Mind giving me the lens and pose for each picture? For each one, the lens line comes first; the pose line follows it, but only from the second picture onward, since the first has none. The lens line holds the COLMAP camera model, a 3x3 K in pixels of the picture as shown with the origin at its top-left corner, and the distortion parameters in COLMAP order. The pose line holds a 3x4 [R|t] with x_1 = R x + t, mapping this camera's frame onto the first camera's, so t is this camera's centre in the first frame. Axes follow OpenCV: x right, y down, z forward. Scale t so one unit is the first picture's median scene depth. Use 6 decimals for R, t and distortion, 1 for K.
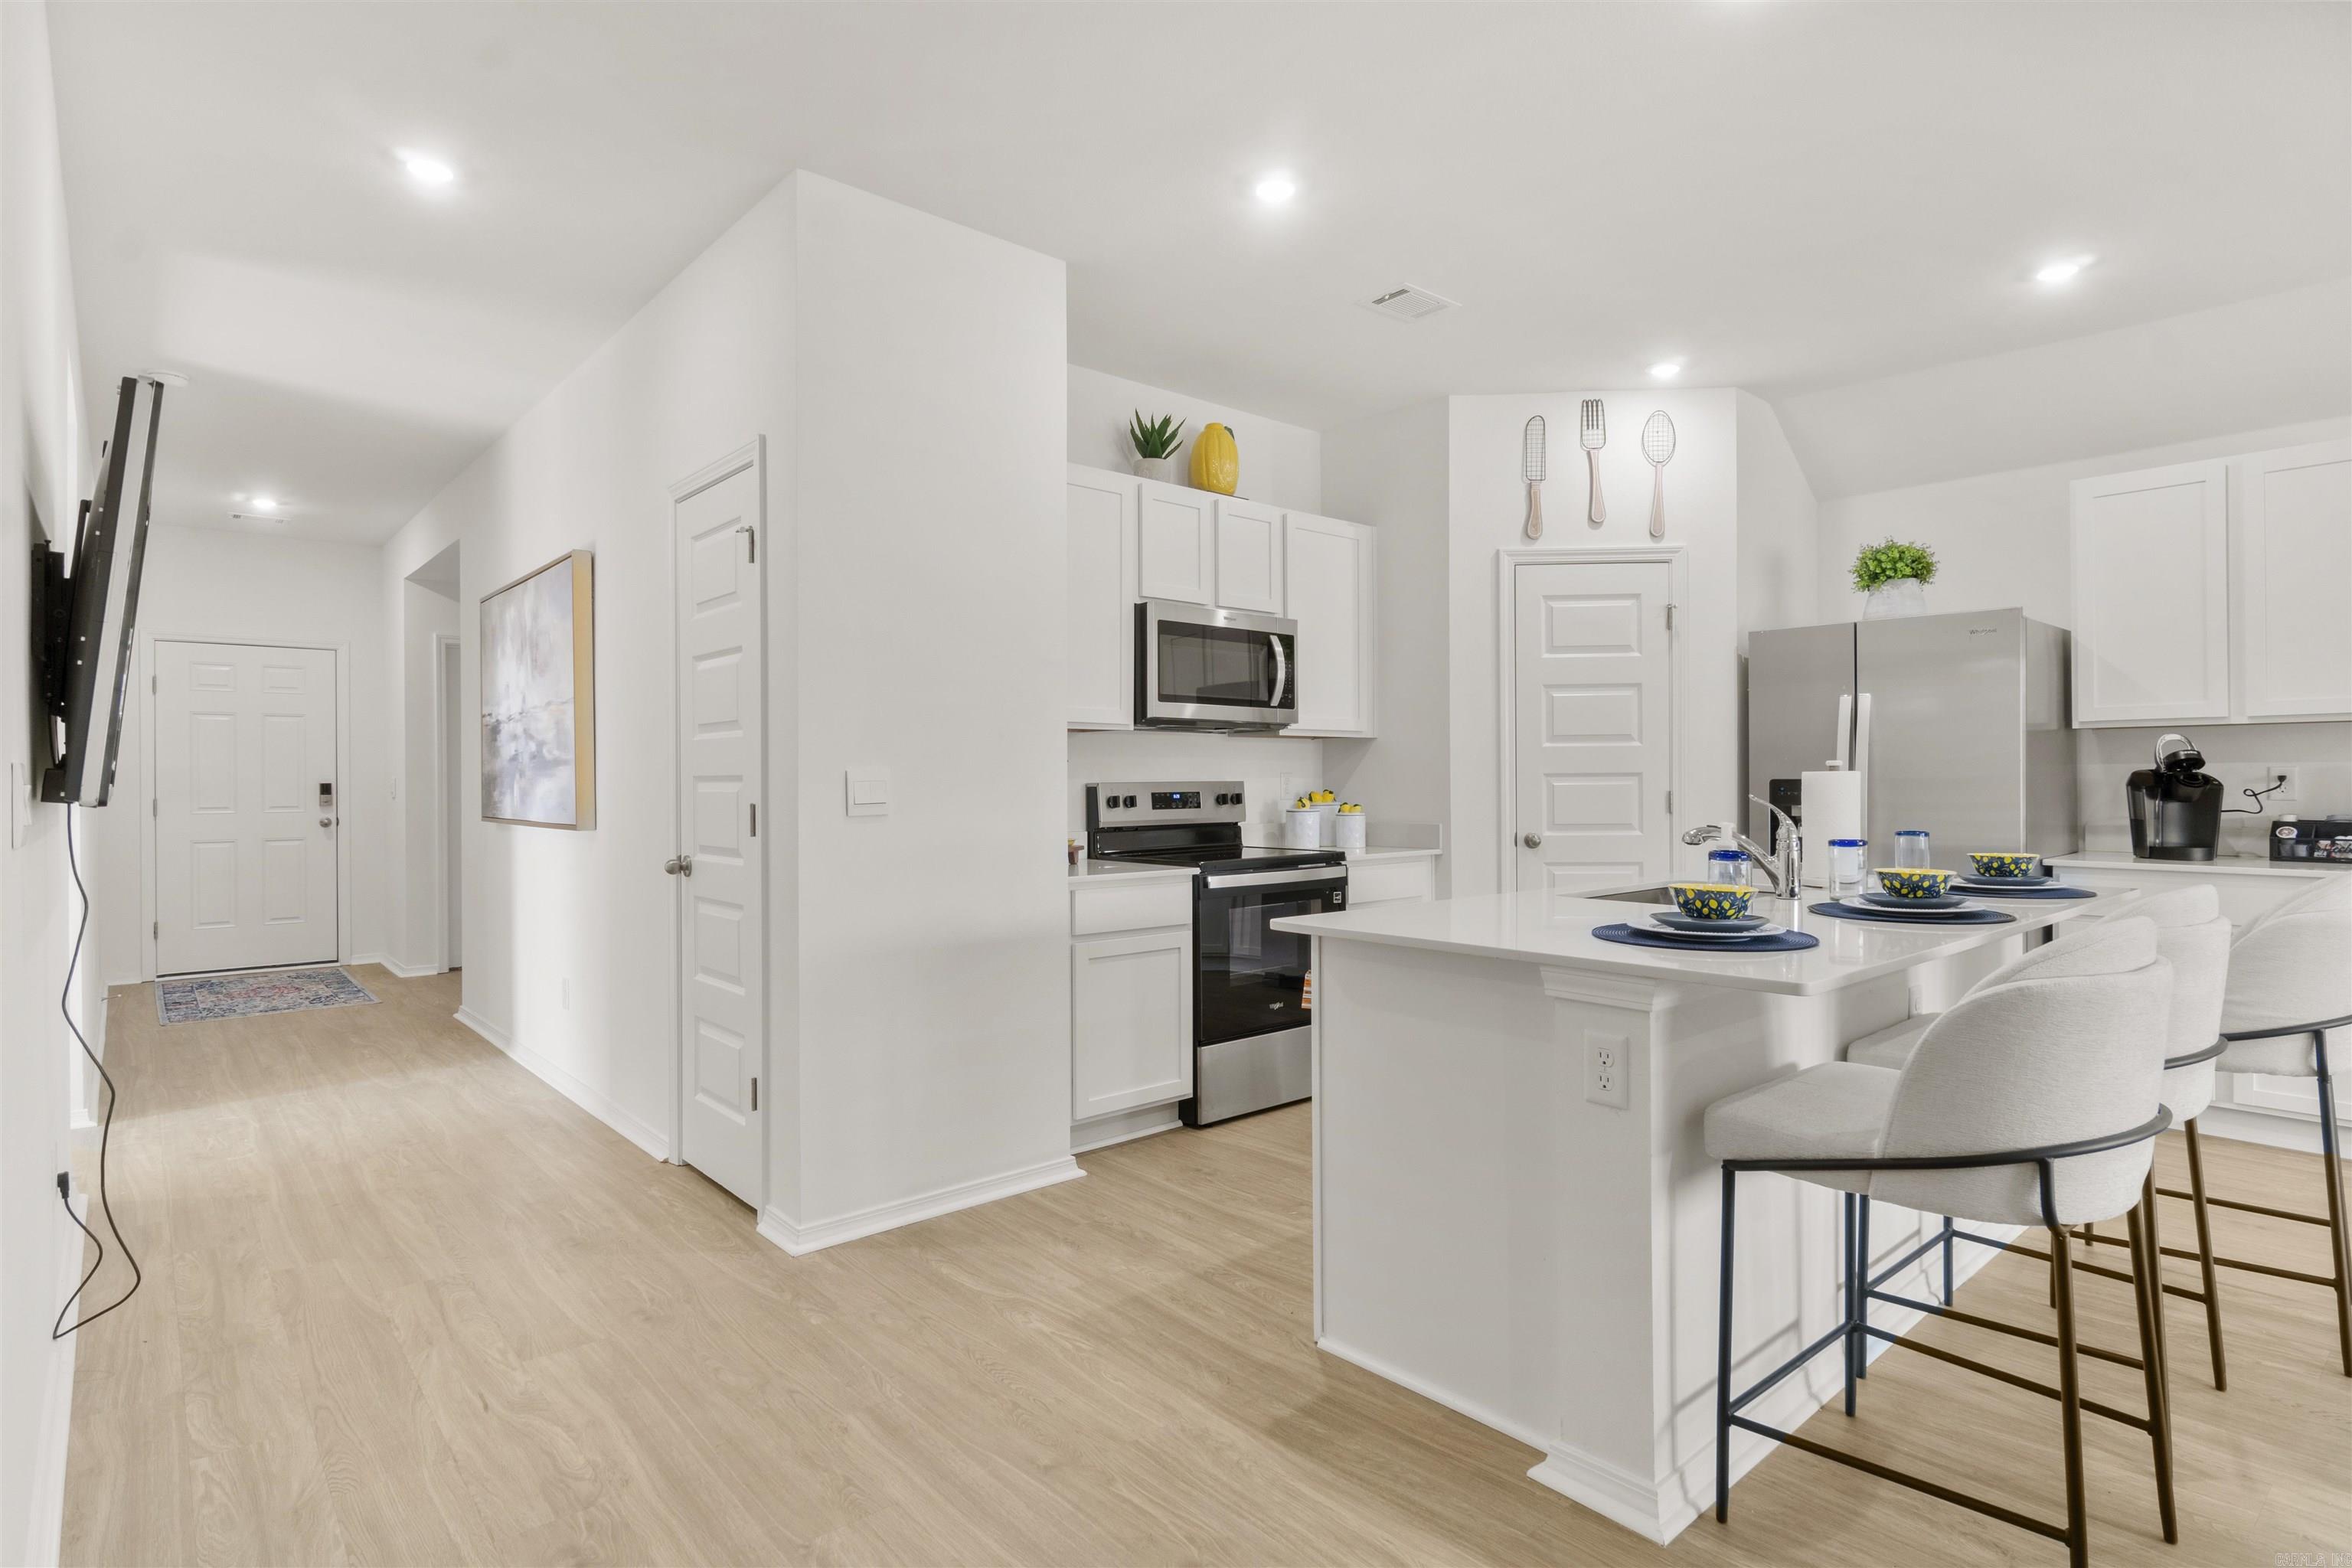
lens RADIAL K [[1200.1, 0, 1158.0], [0, 1200.1, 779.3], [0, 0, 1]] dist [-0.009240, 0.004961]
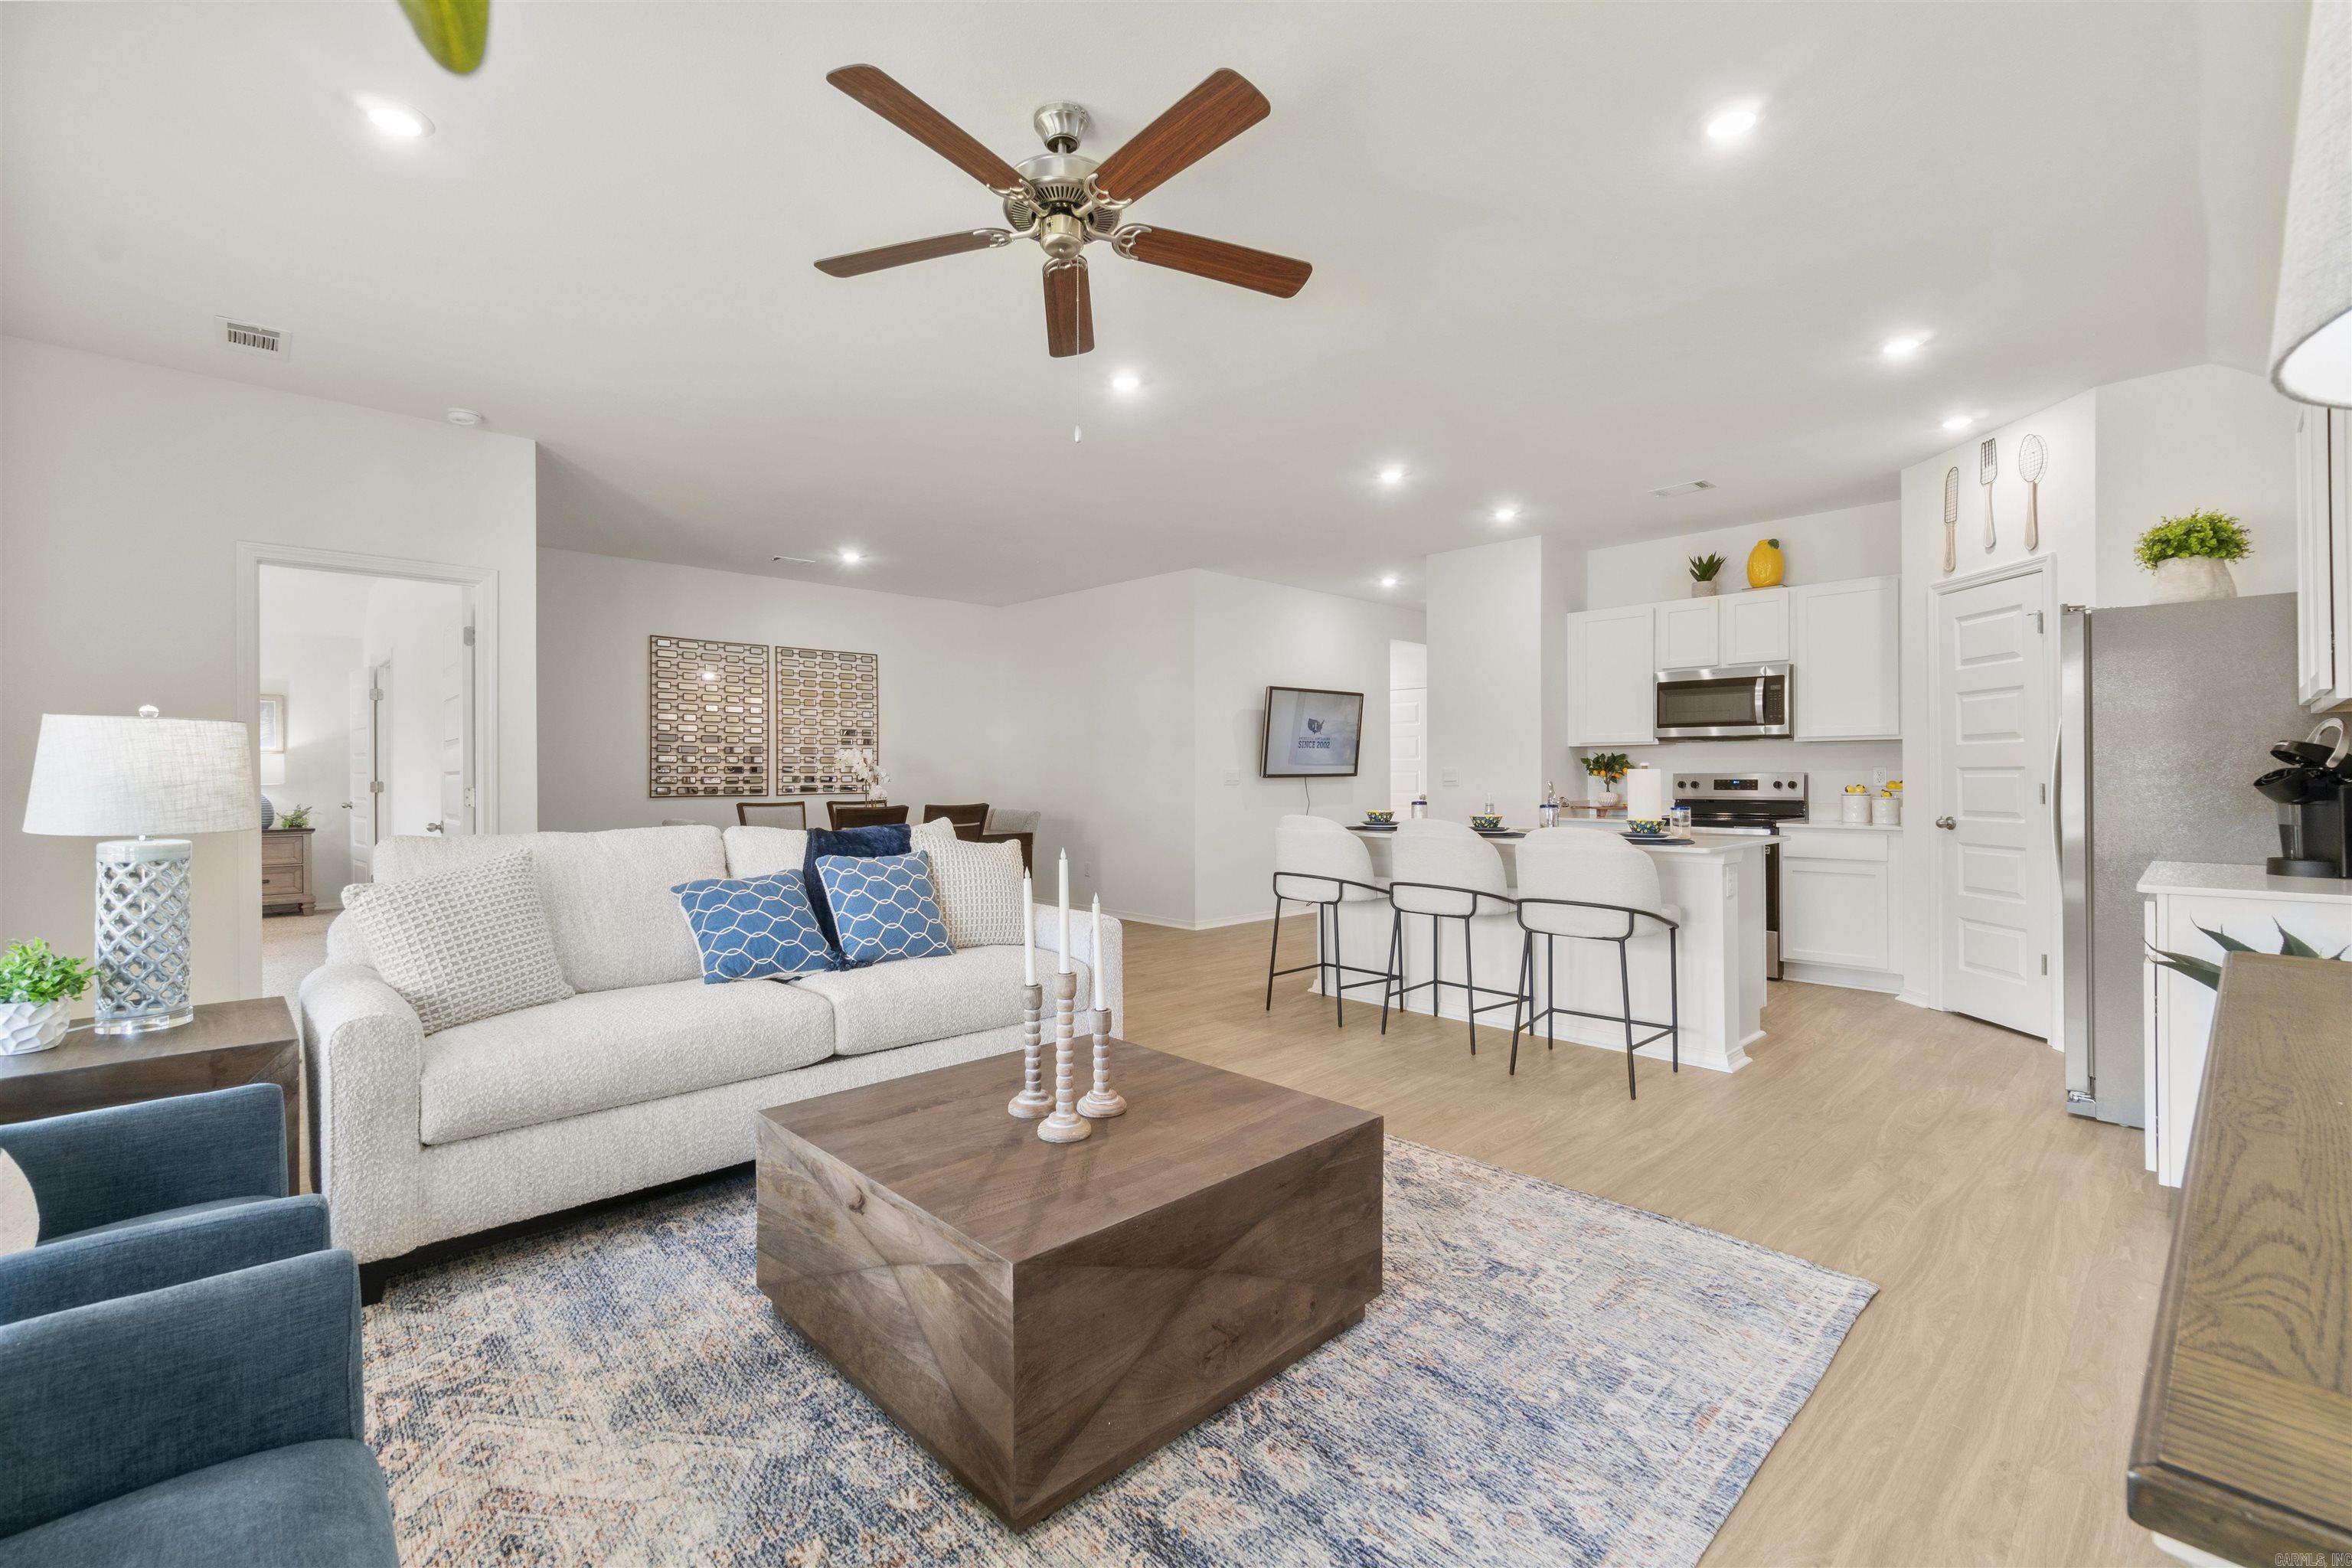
lens RADIAL K [[1014.4, 0, 1155.5], [0, 1014.4, 773.5], [0, 0, 1]] dist [-0.005634, 0.000439]
pose [[0.041273, 0.004009, -0.999140, 1.417373], [0.005407, 0.999976, 0.004236, -0.007849], [0.999133, -0.005577, 0.041251, 0.179740]]
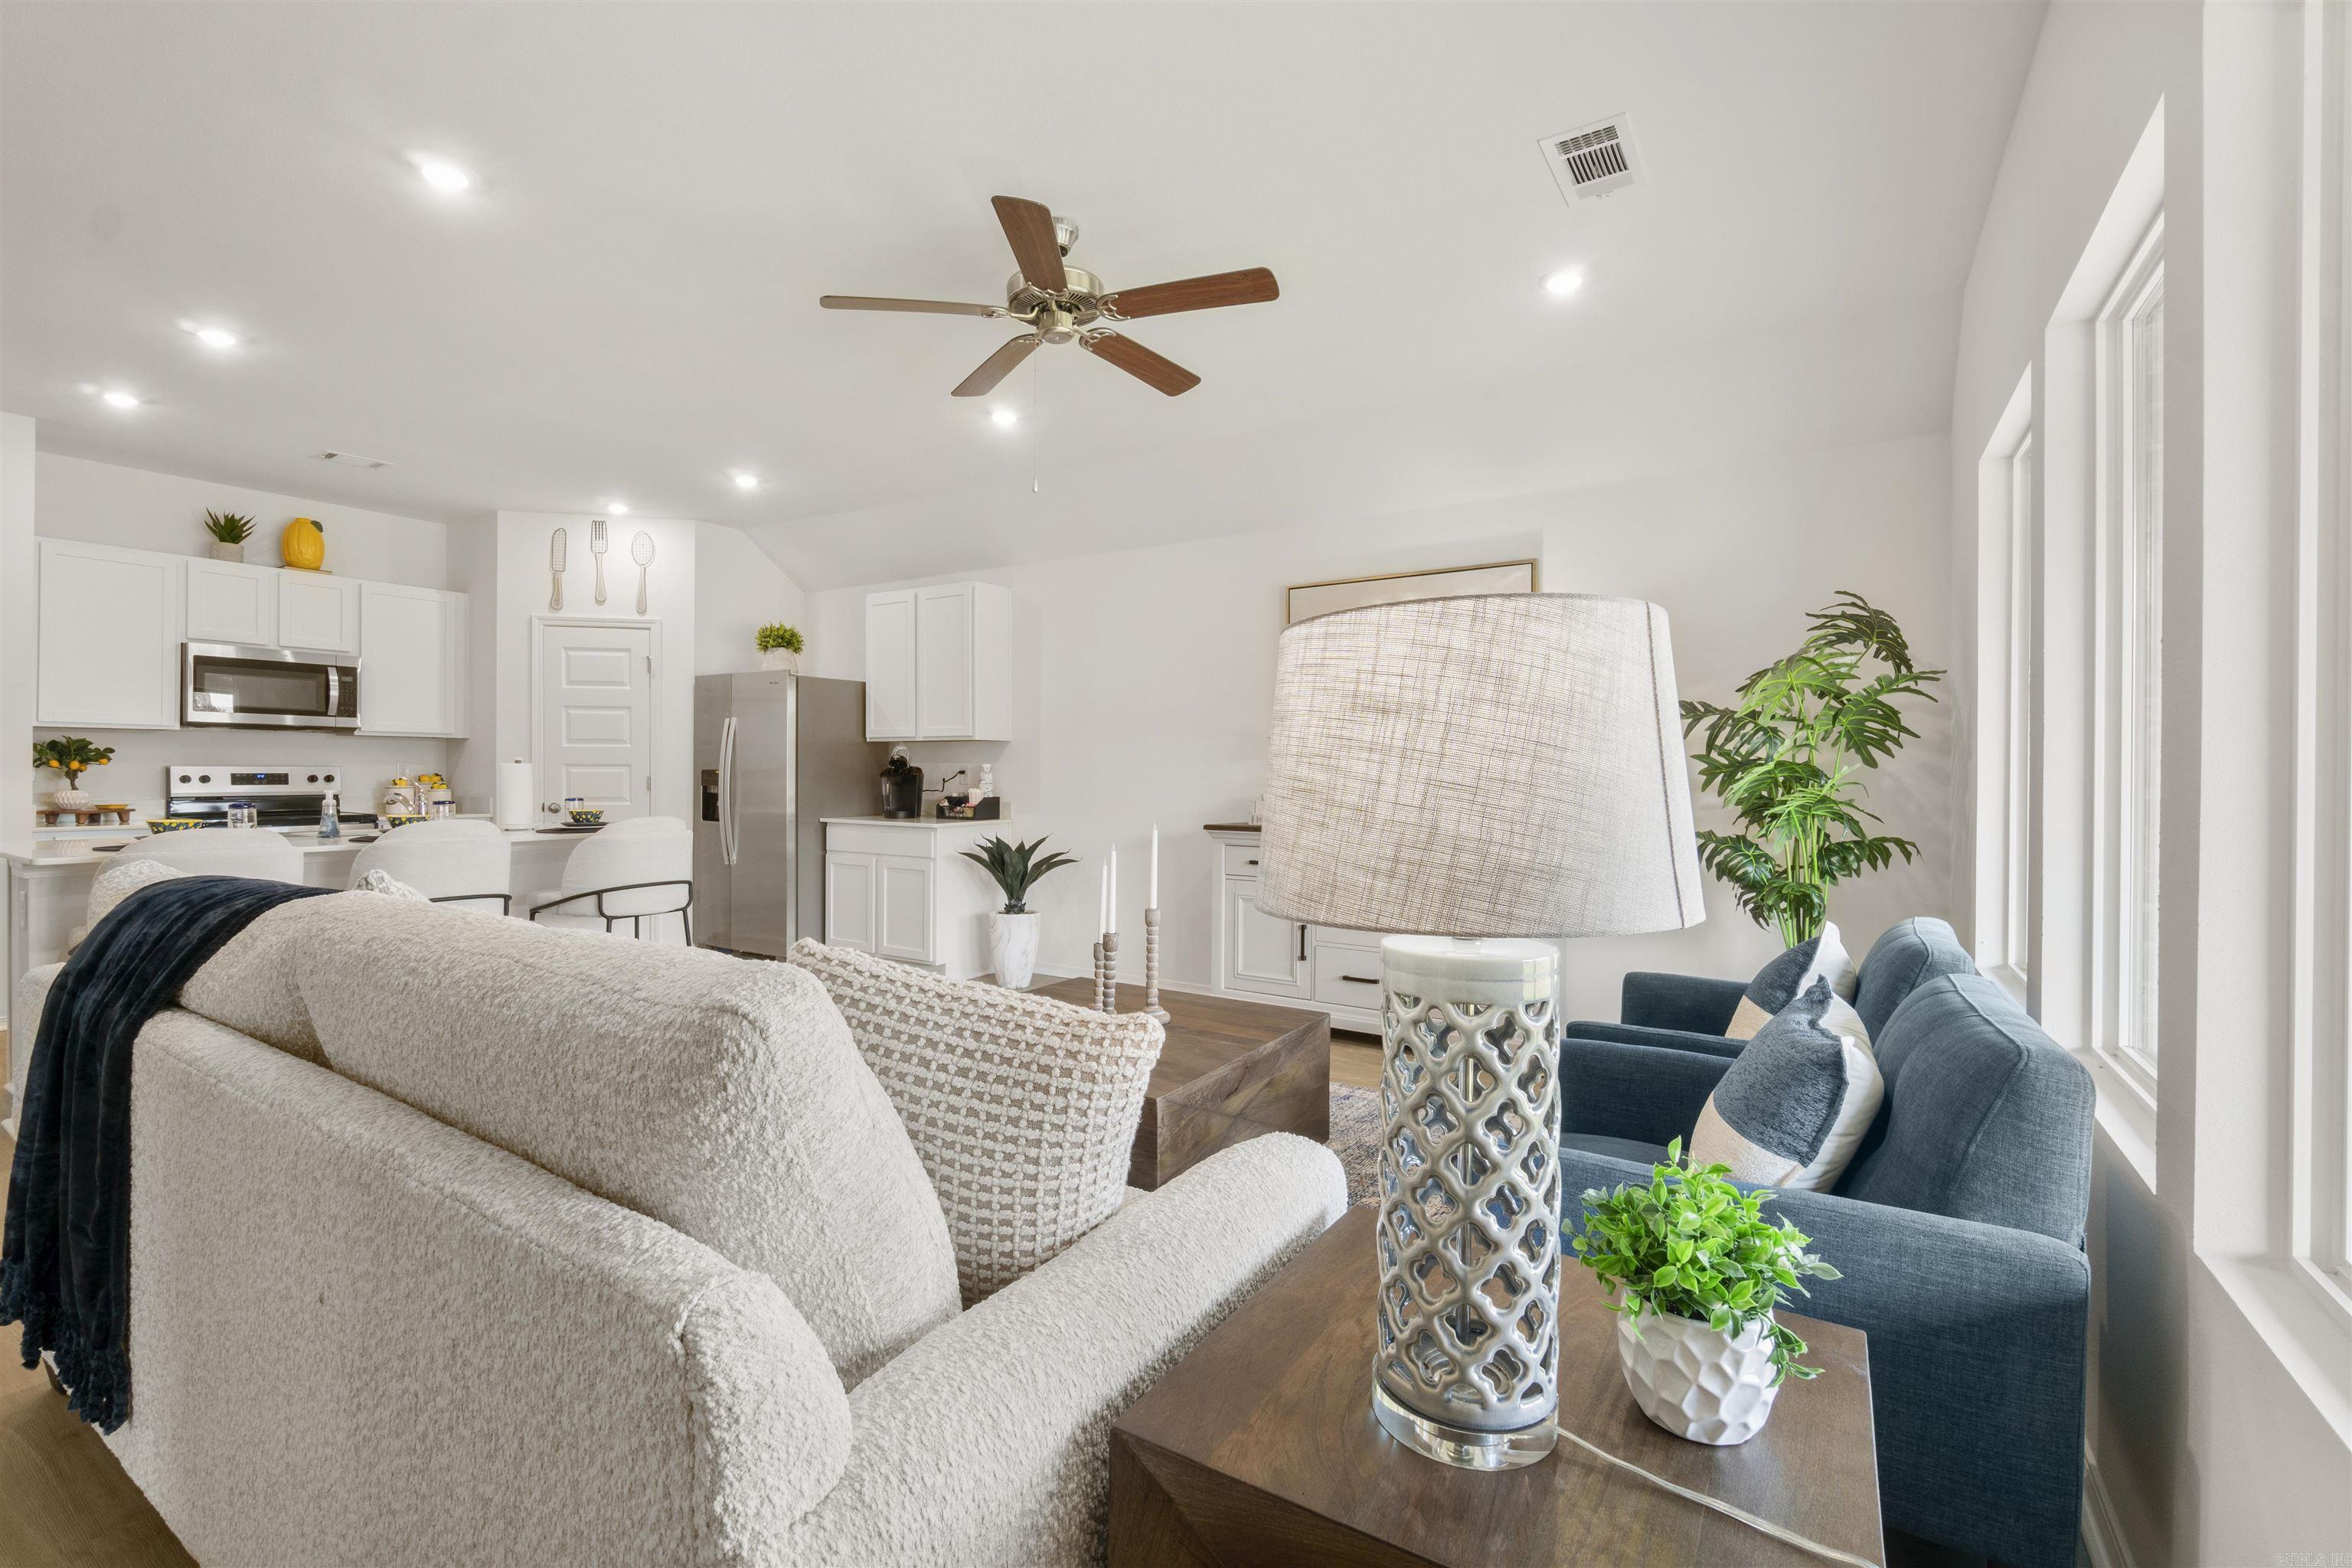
lens RADIAL K [[1014.4, 0, 1149.0], [0, 1014.4, 782.6], [0, 0, 1]] dist [-0.005634, 0.000439]
pose [[0.962337, 0.009166, 0.271703, 0.756961], [-0.012099, 0.999885, 0.009122, -0.002312], [-0.271589, -0.012066, 0.962338, -0.486346]]
